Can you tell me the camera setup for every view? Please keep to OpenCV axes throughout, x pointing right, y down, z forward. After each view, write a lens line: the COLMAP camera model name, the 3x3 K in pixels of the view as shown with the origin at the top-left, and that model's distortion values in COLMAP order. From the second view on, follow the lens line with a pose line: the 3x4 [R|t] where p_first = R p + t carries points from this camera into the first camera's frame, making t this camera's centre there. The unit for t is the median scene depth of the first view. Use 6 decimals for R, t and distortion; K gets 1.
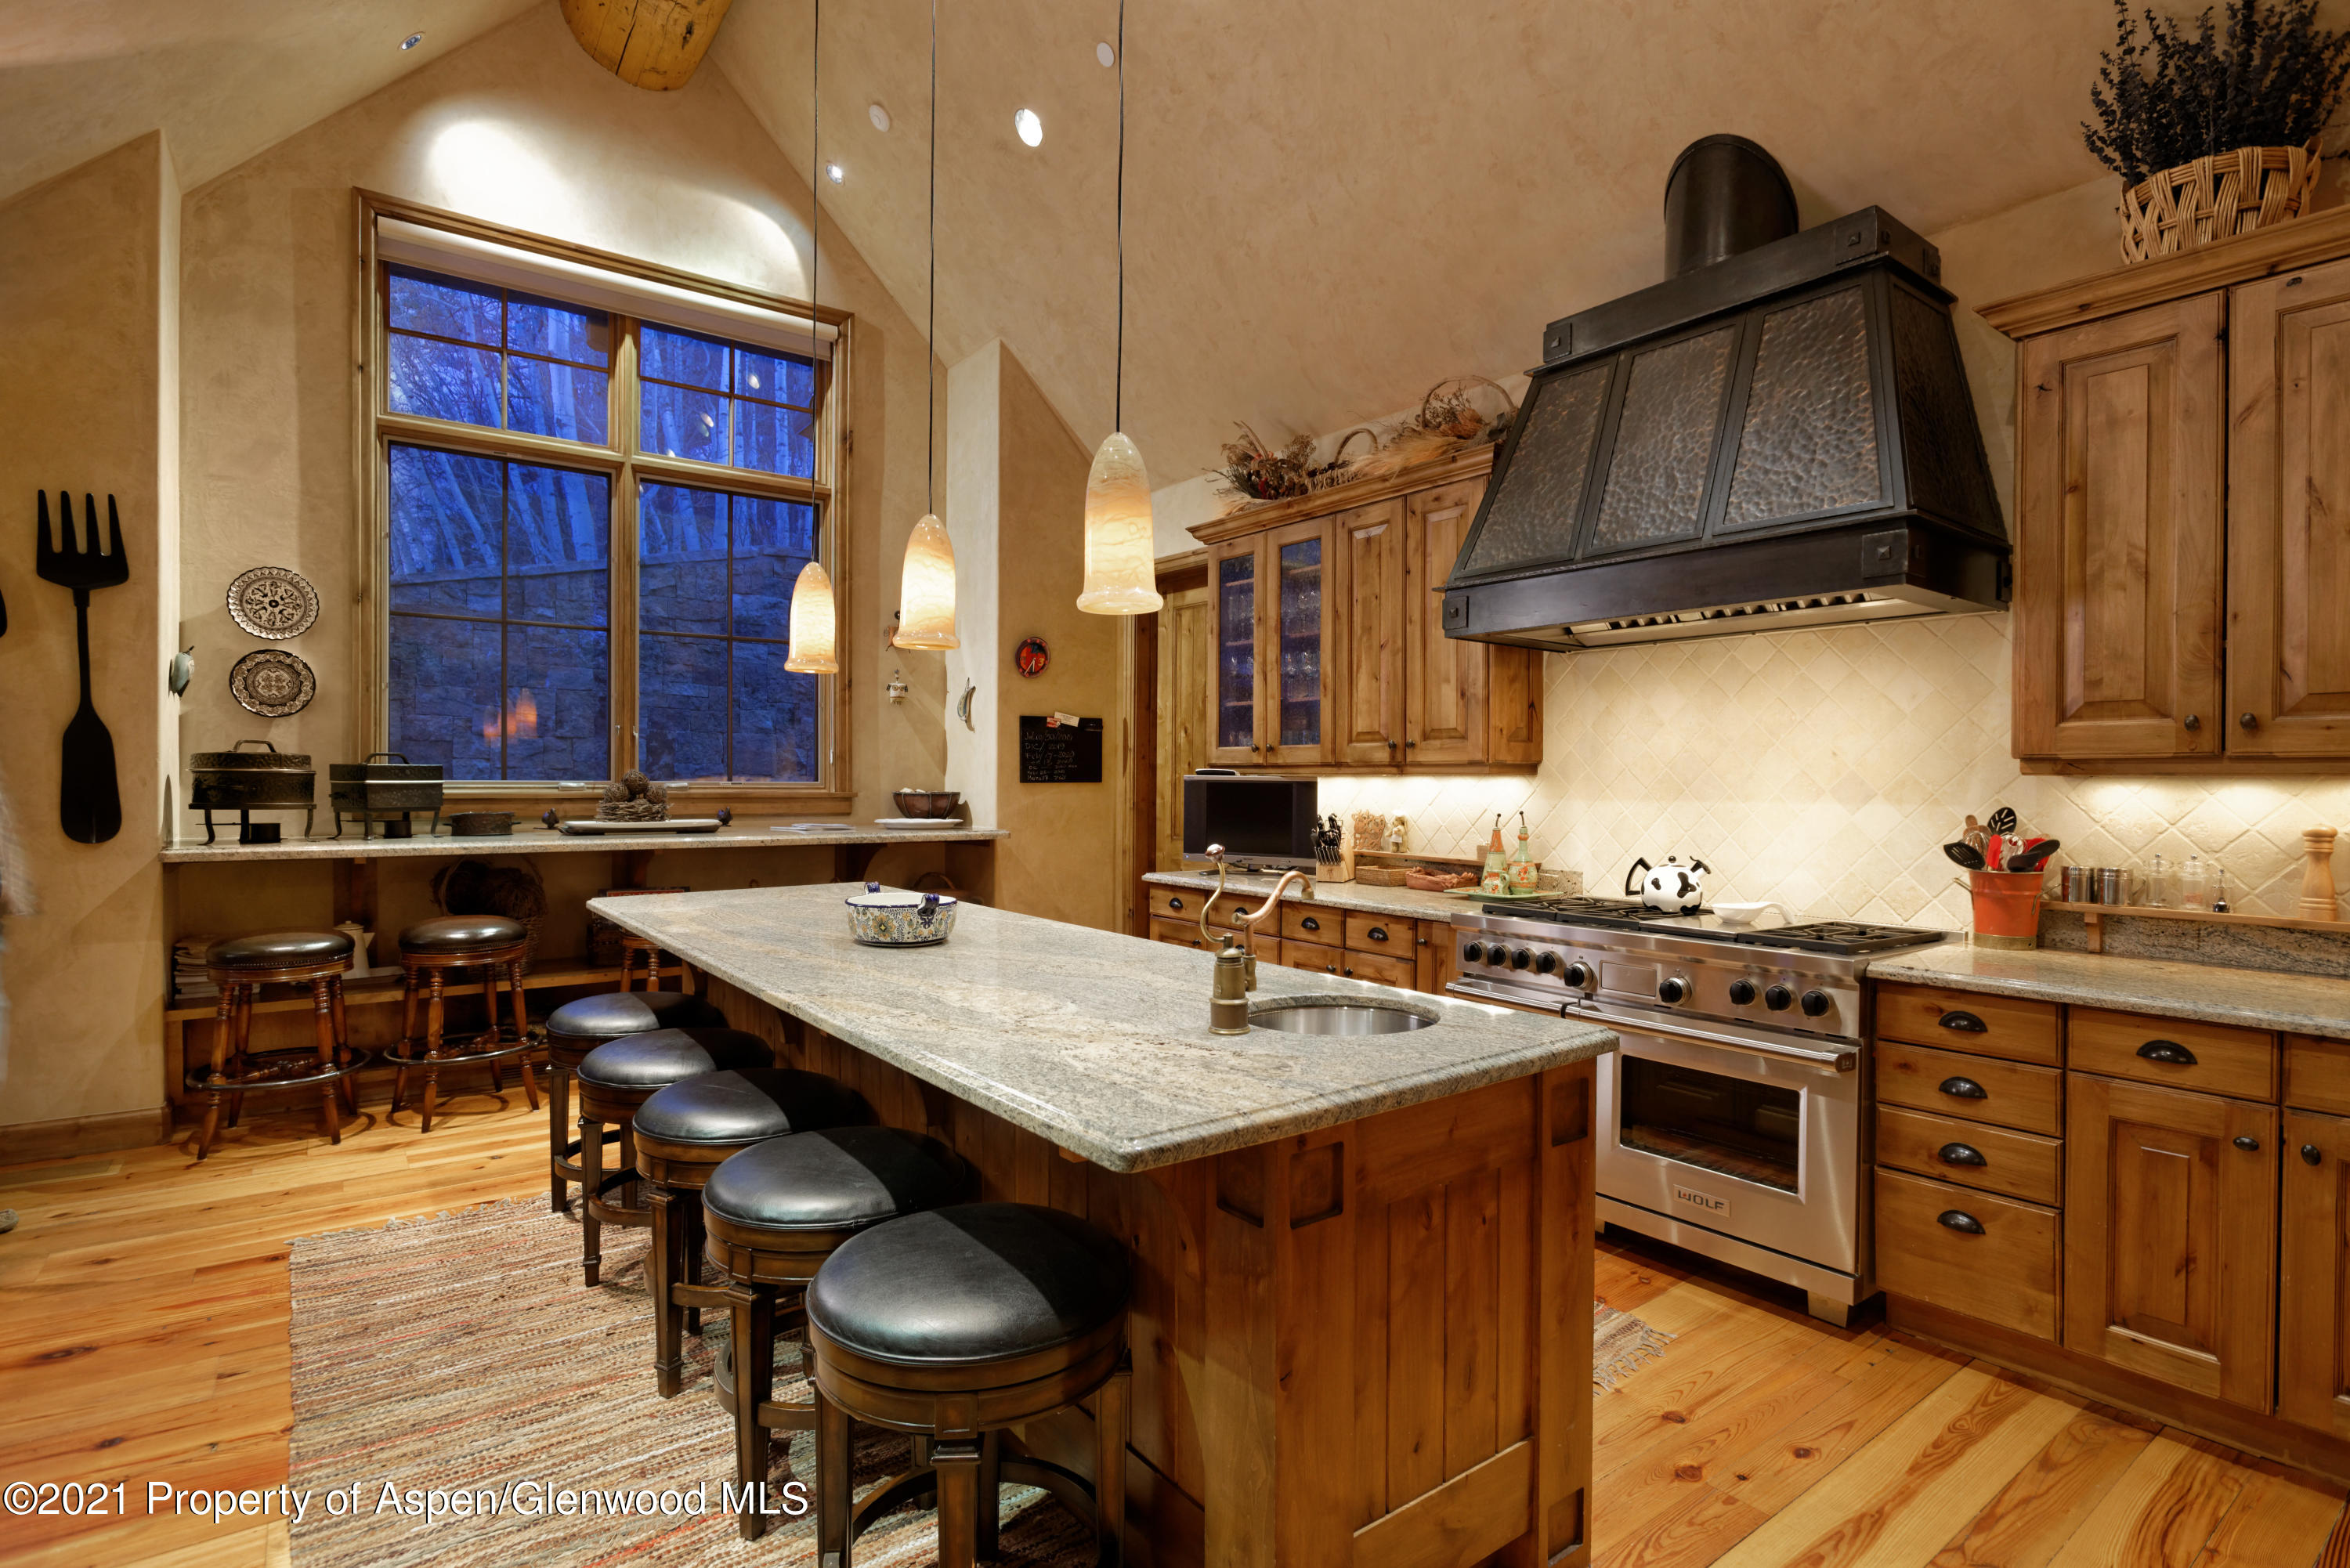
lens RADIAL K [[1145.5, 0, 1175.2], [0, 1145.5, 791.2], [0, 0, 1]] dist [-0.003988, -0.000267]
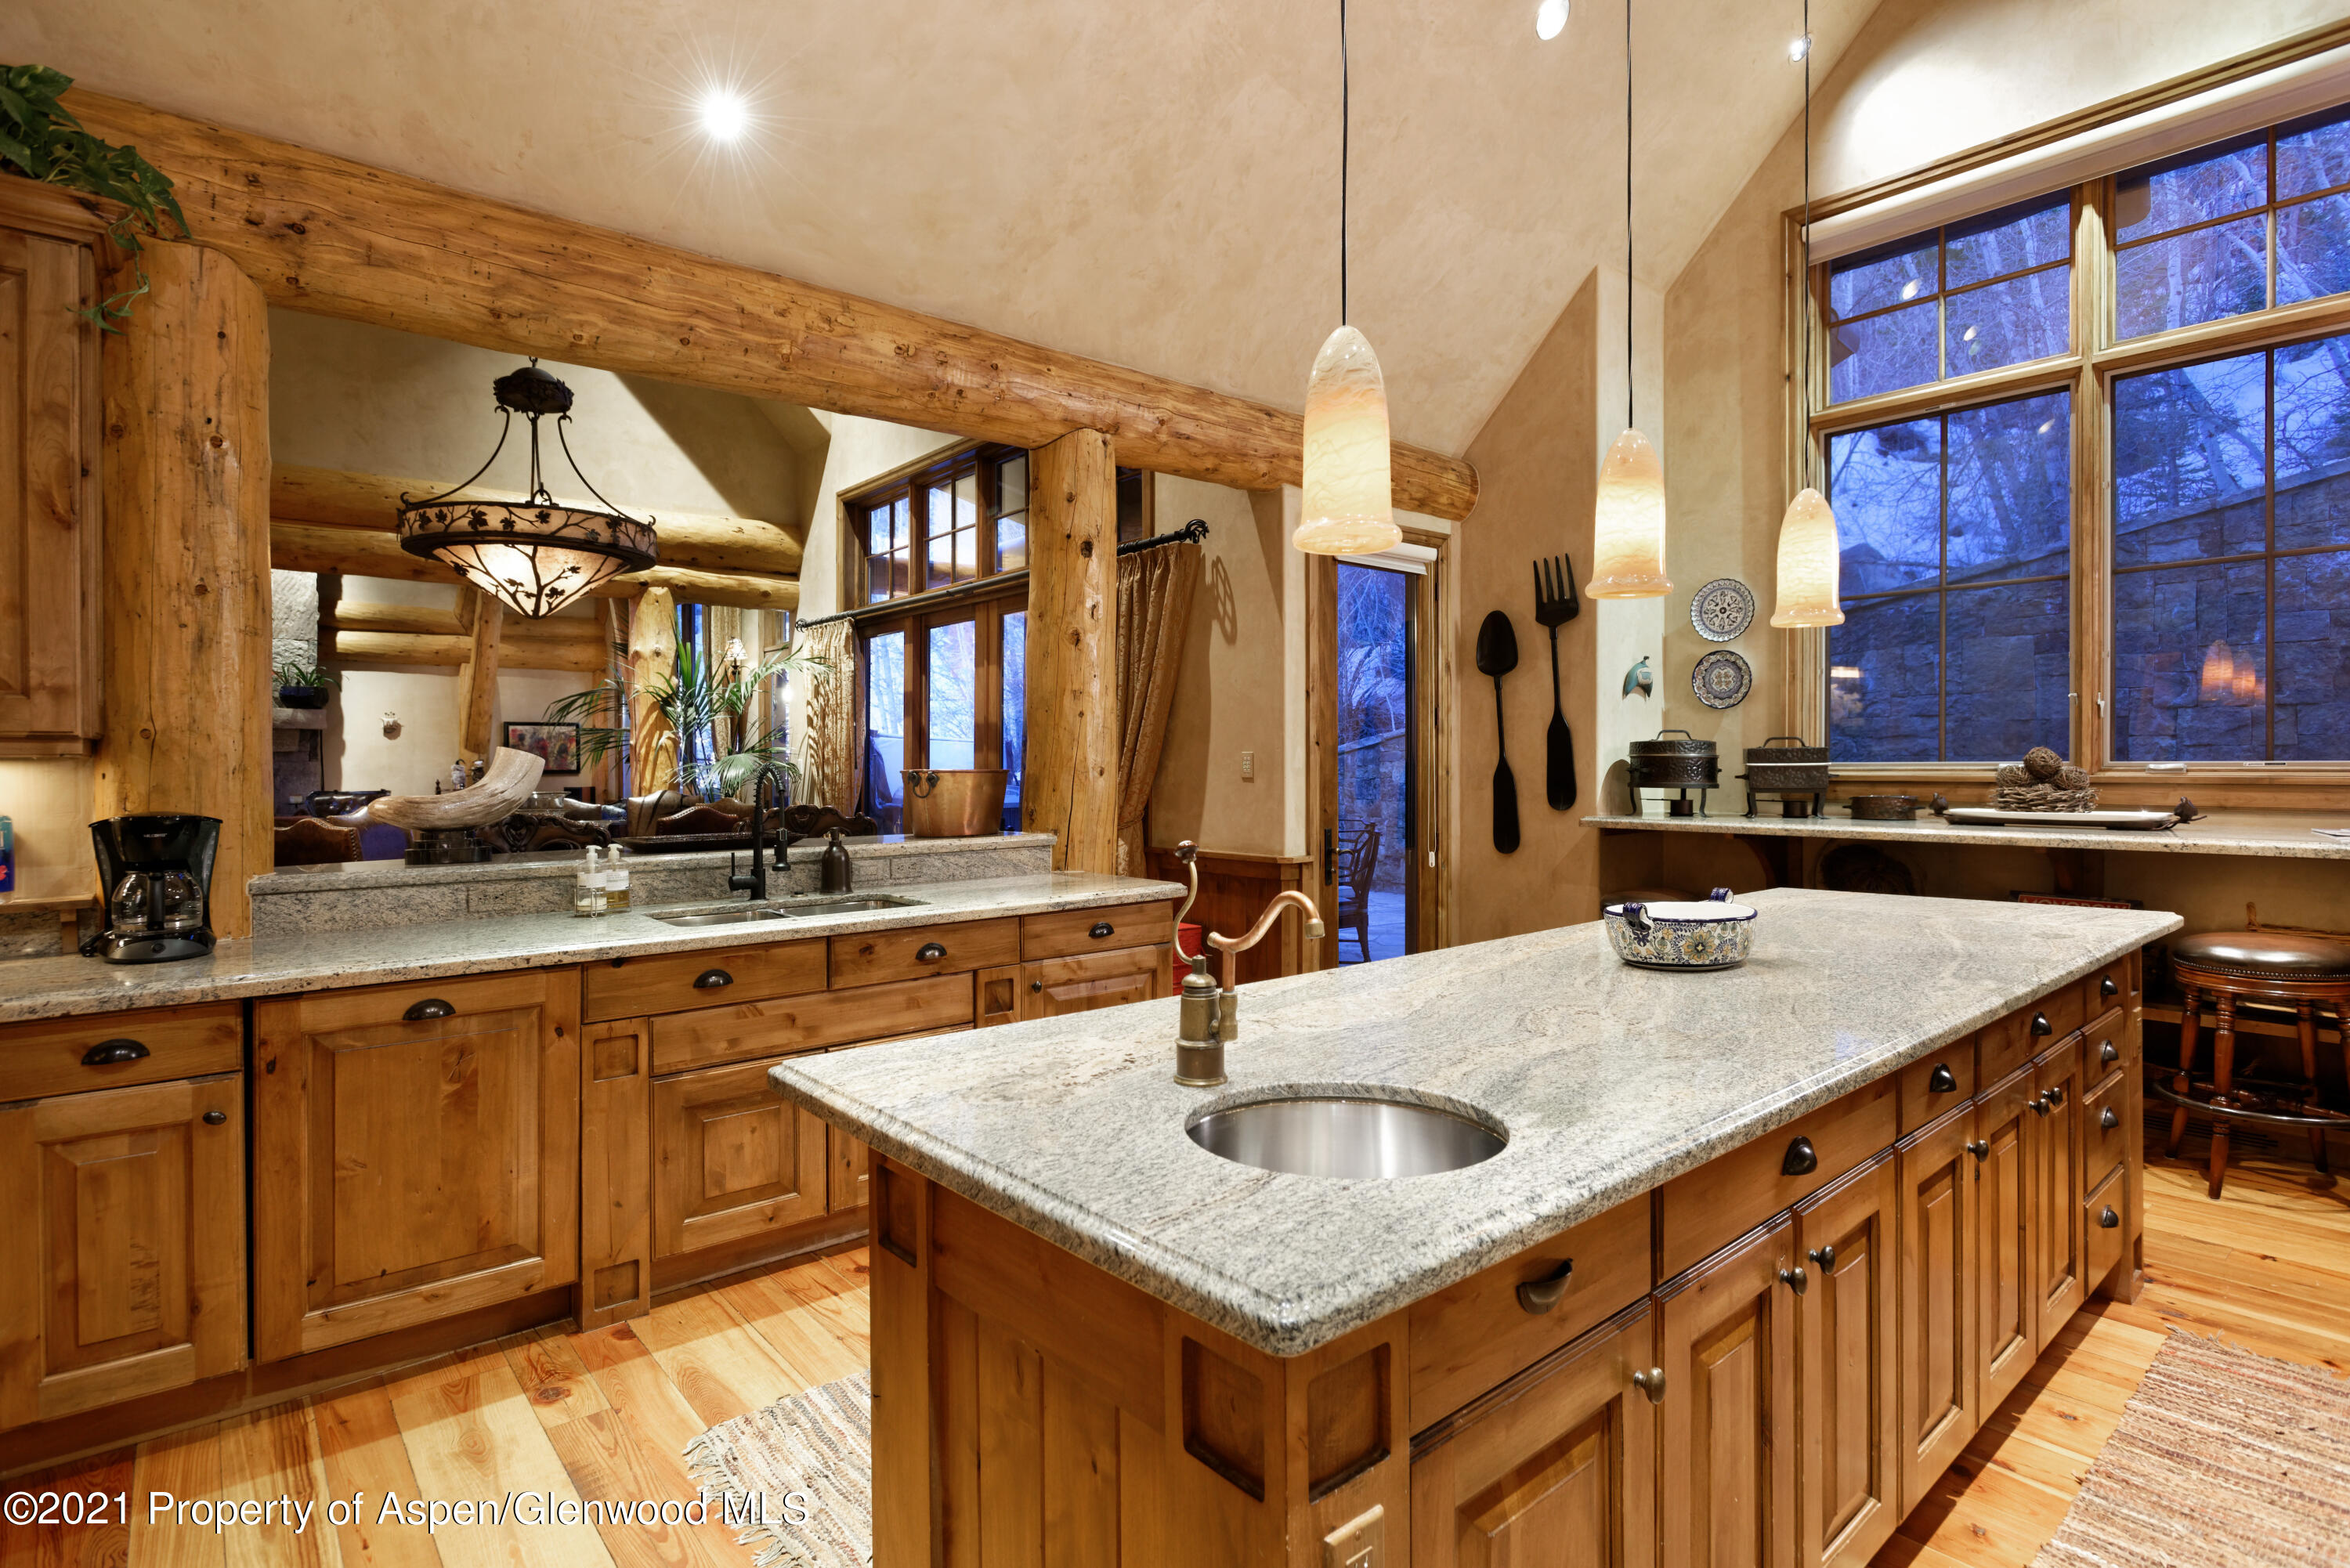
lens RADIAL K [[1145.5, 0, 1172.6], [0, 1145.5, 769.7], [0, 0, 1]] dist [-0.003988, -0.000267]
pose [[0.070379, 0.000857, -0.997520, 0.309977], [-0.003674, 0.999993, 0.000600, -0.001727], [0.997514, 0.003622, 0.070382, 0.345633]]
